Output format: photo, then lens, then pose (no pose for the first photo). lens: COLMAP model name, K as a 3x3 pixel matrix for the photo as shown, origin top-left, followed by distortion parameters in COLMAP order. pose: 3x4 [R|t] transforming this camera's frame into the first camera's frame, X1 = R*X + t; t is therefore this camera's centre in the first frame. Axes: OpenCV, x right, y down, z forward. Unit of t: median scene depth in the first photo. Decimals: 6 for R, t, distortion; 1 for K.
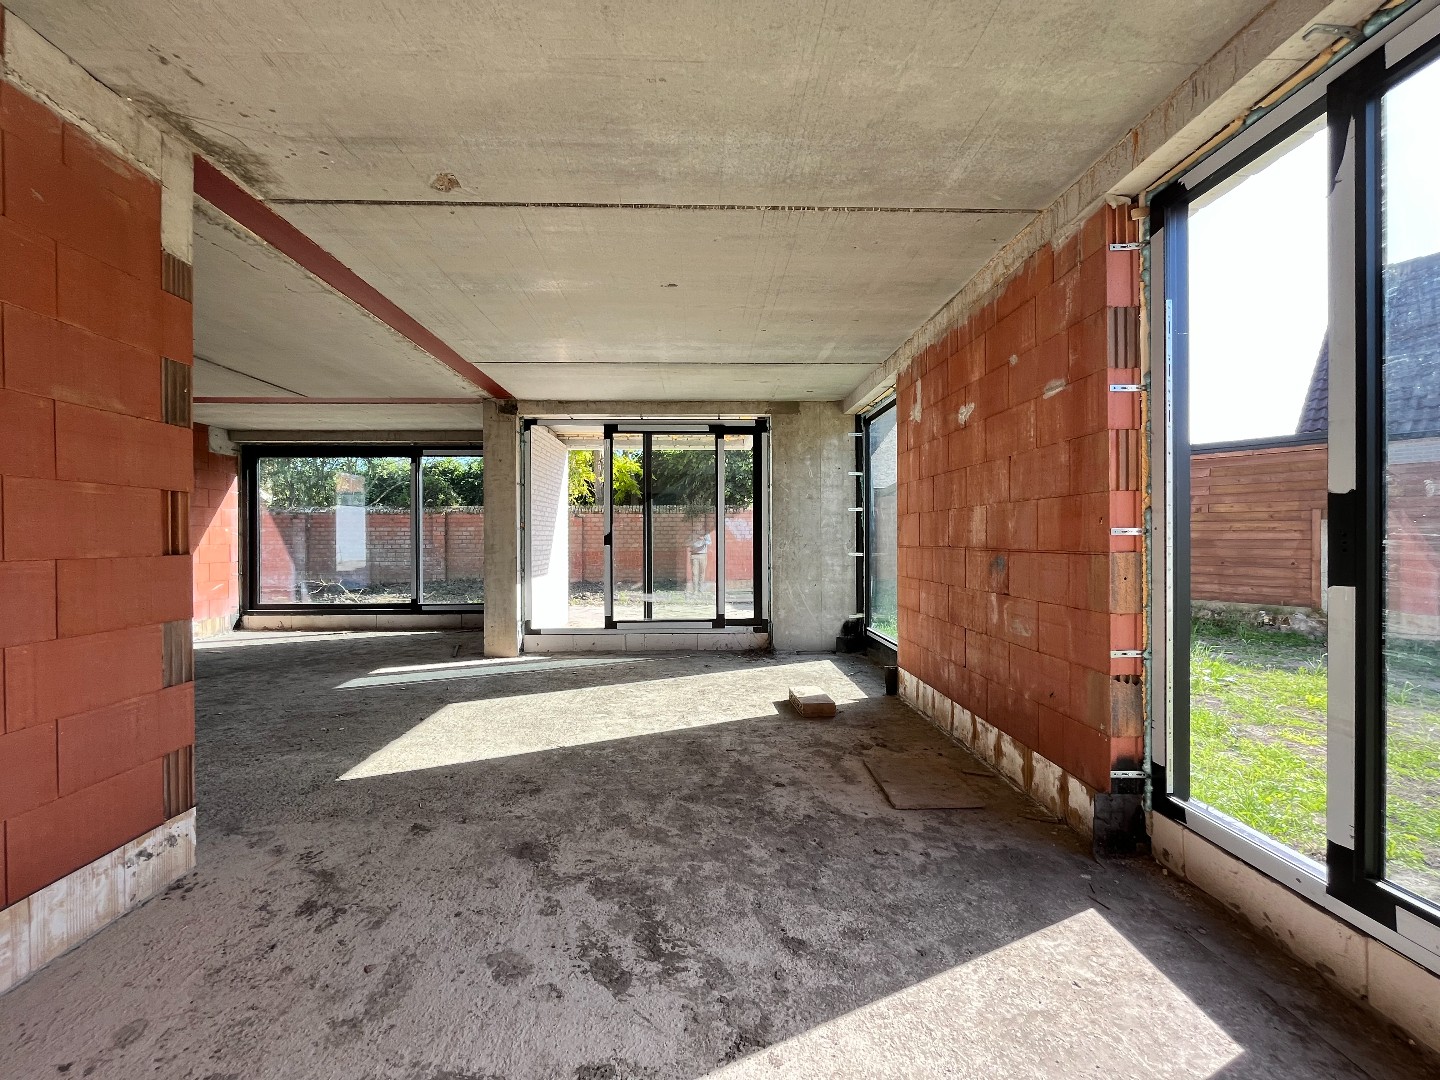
lens RADIAL K [[594.8, 0, 716.8], [0, 594.8, 538.8], [0, 0, 1]] dist [0.000408, -0.002061]
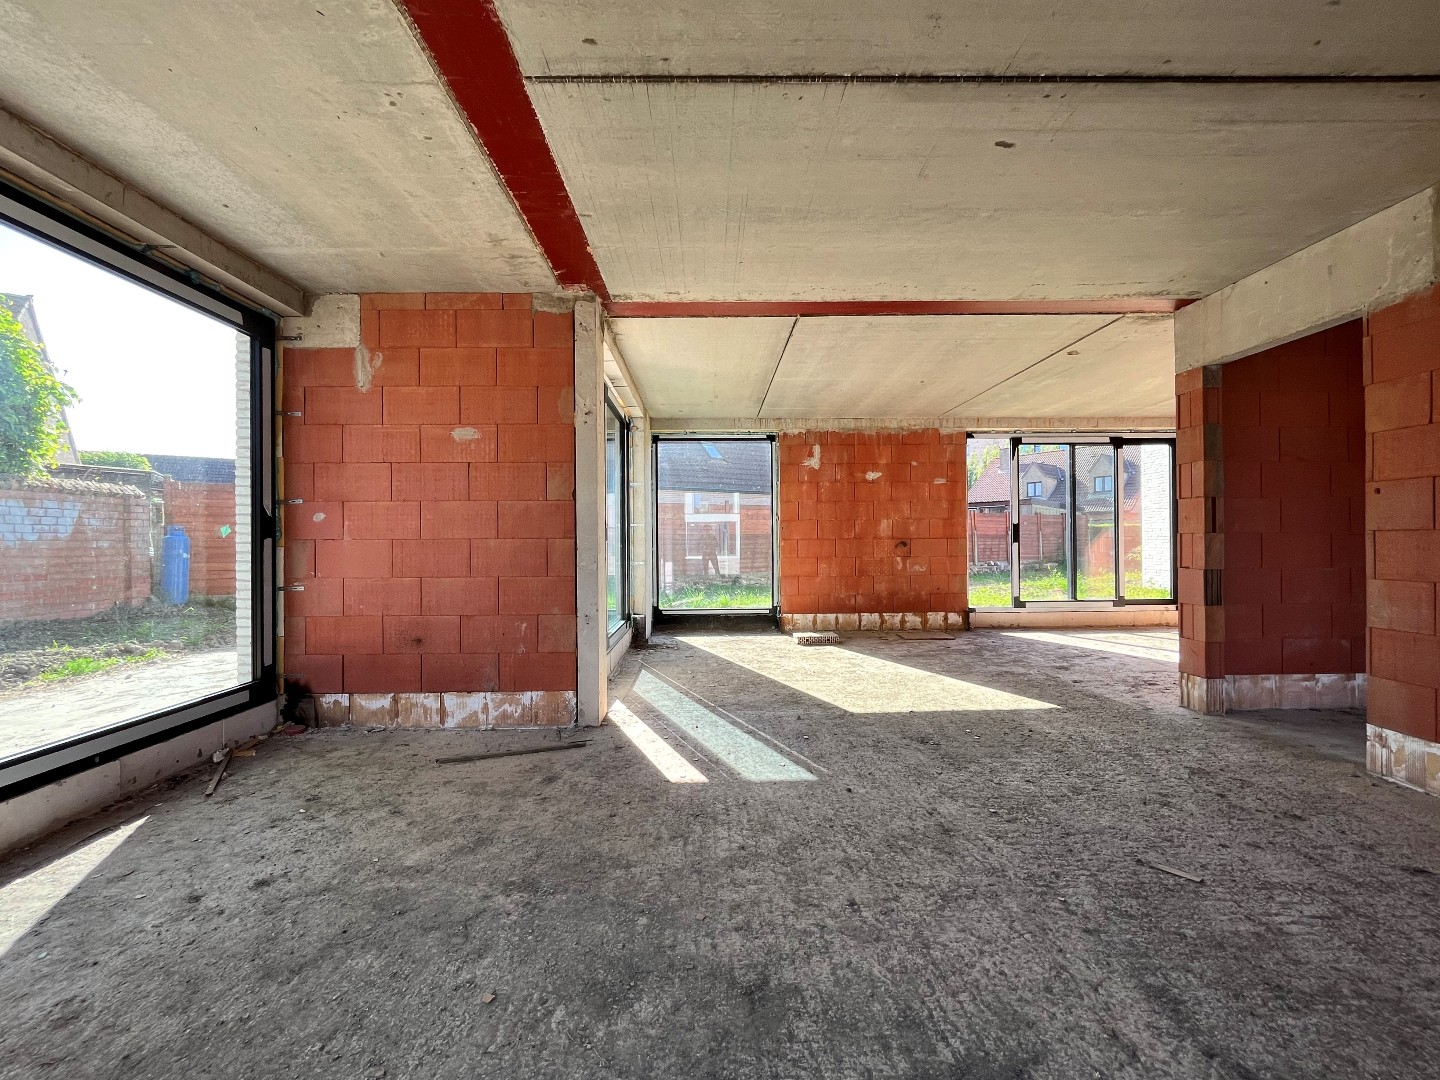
lens RADIAL K [[586.8, 0, 720.0], [0, 586.8, 540.0], [0, 0, 1]] dist [-0.000075, -0.000243]
pose [[0.019872, 0.005247, 0.999789, -0.989917], [0.009190, 0.999943, -0.005431, 0.015959], [-0.999760, 0.009296, 0.019823, 0.870720]]
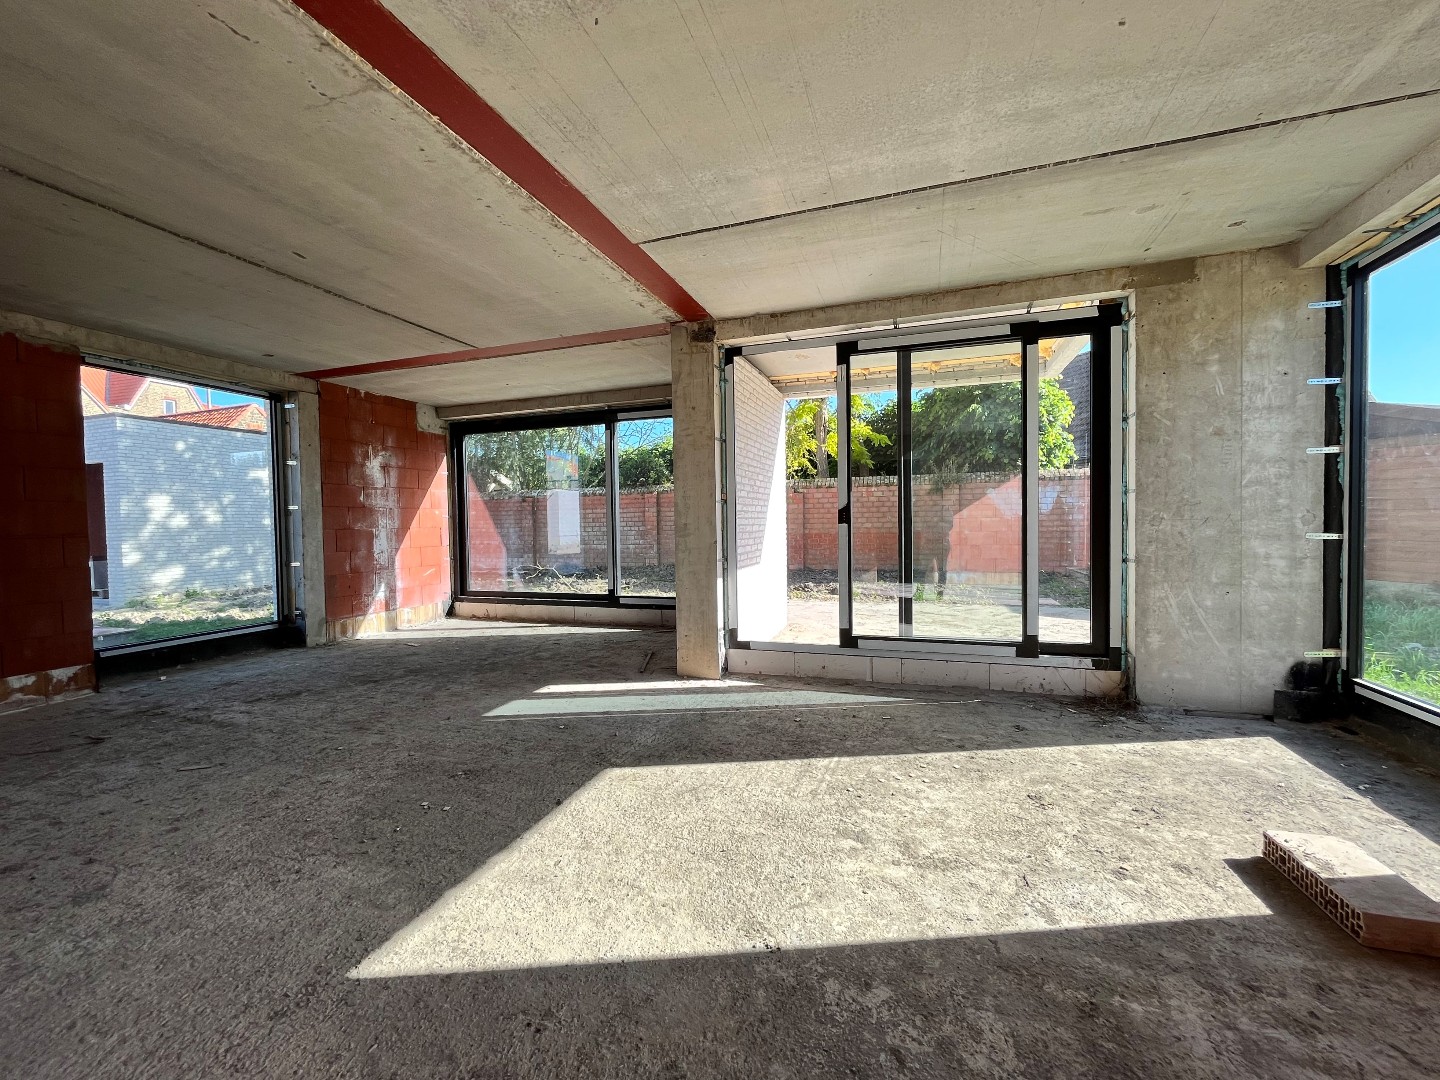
lens RADIAL K [[594.8, 0, 716.8], [0, 594.8, 538.8], [0, 0, 1]] dist [0.000408, -0.002061]
pose [[0.934741, -0.001258, -0.355327, -0.079401], [0.012200, 0.999518, 0.028557, 0.007024], [0.355120, -0.031029, 0.934306, 0.323642]]
